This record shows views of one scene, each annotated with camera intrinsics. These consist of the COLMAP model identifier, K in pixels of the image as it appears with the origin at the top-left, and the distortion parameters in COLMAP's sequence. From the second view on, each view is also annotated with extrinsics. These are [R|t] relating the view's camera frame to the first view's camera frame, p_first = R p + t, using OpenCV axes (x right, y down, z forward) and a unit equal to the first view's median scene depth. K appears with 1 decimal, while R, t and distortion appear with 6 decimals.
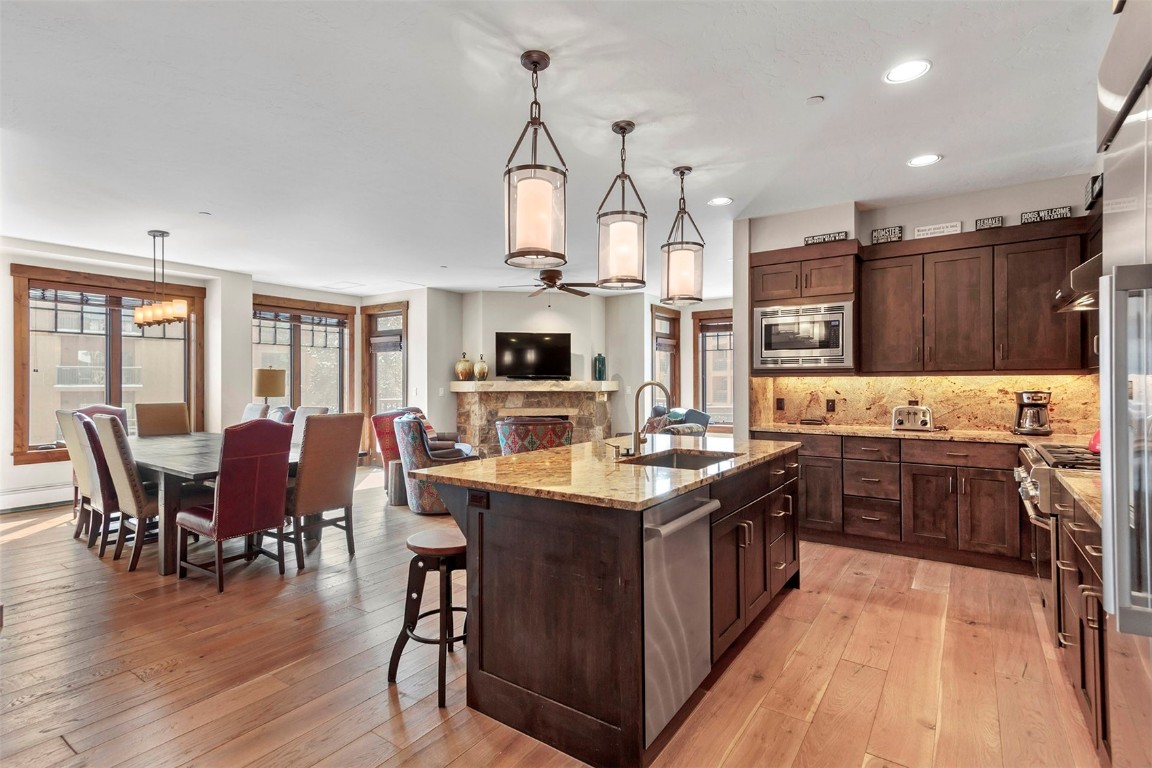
lens RADIAL K [[545.0, 0, 575.1], [0, 545.0, 380.8], [0, 0, 1]] dist [0.000040, -0.001883]
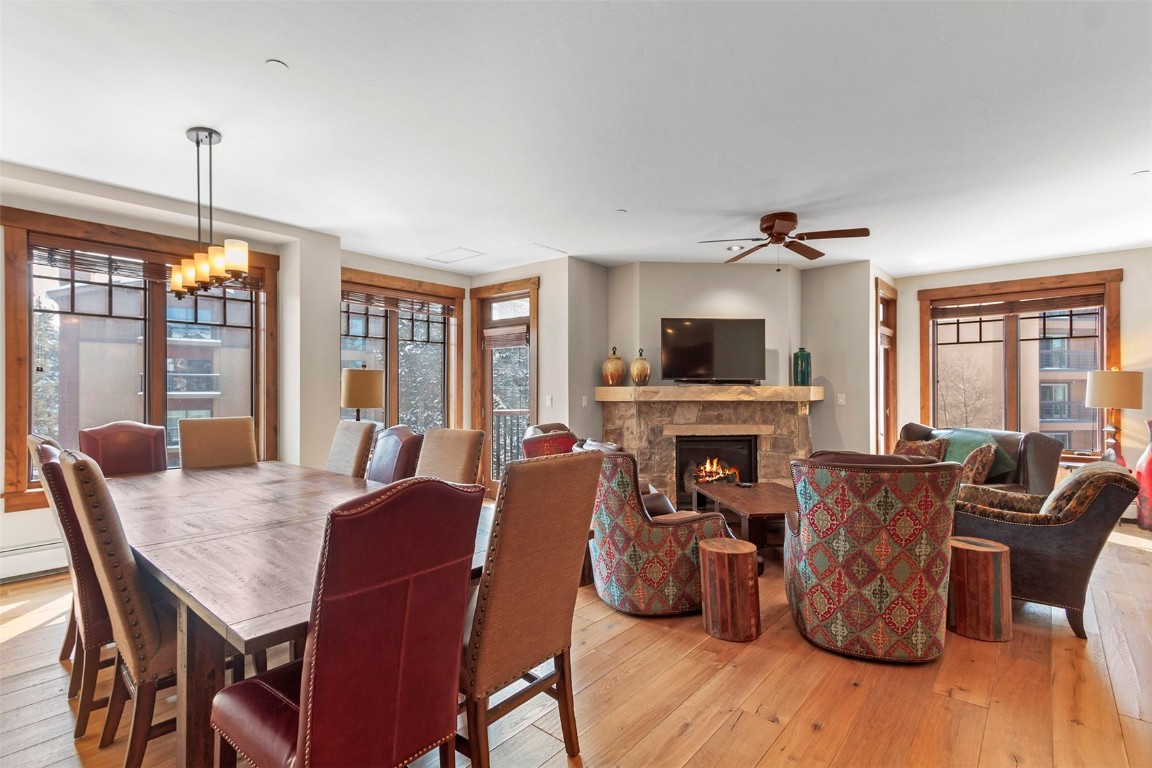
lens RADIAL K [[545.0, 0, 571.8], [0, 545.0, 388.4], [0, 0, 1]] dist [0.000040, -0.001883]
pose [[0.994638, 0.000422, -0.103421, -0.307428], [-0.000424, 1.000000, 0.000012, 0.005225], [0.103421, 0.000032, 0.994638, 0.454968]]
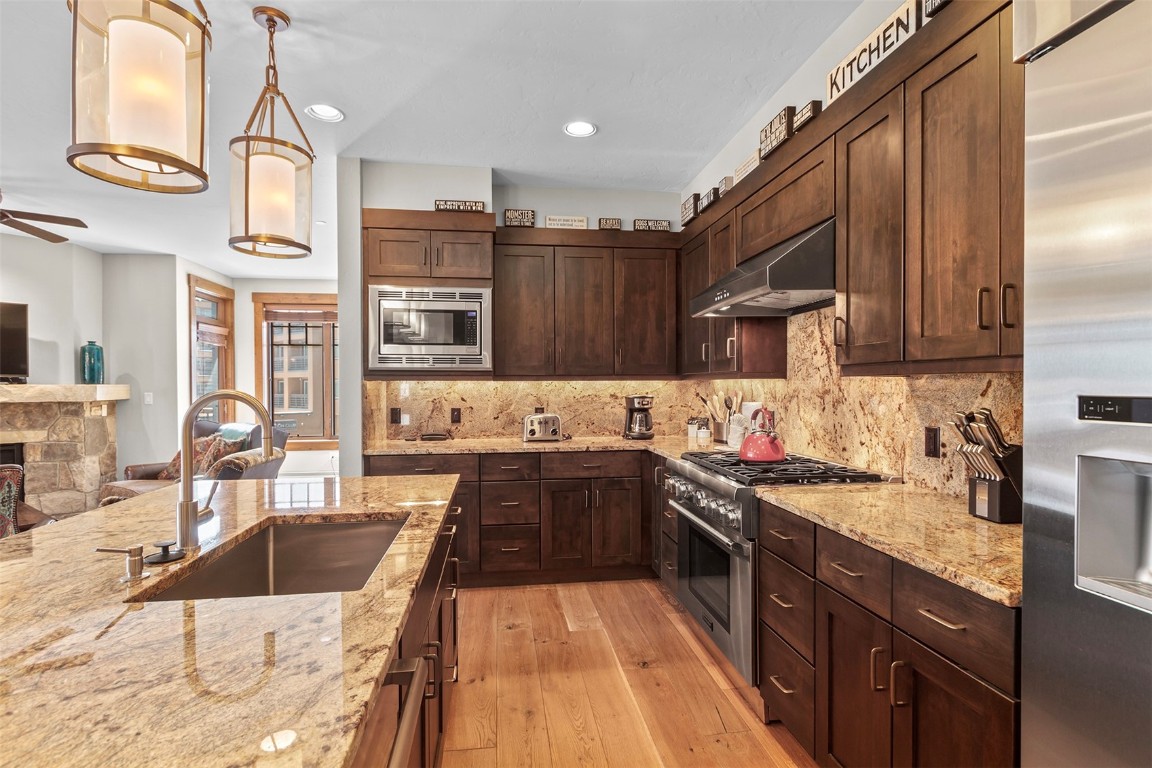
lens RADIAL K [[581.2, 0, 577.5], [0, 581.2, 391.4], [0, 0, 1]] dist [0.006282, -0.001053]
pose [[0.741032, -0.006708, 0.671436, 0.013981], [-0.002048, 0.999923, 0.012250, -0.002209], [-0.671467, -0.010453, 0.740961, 0.212585]]
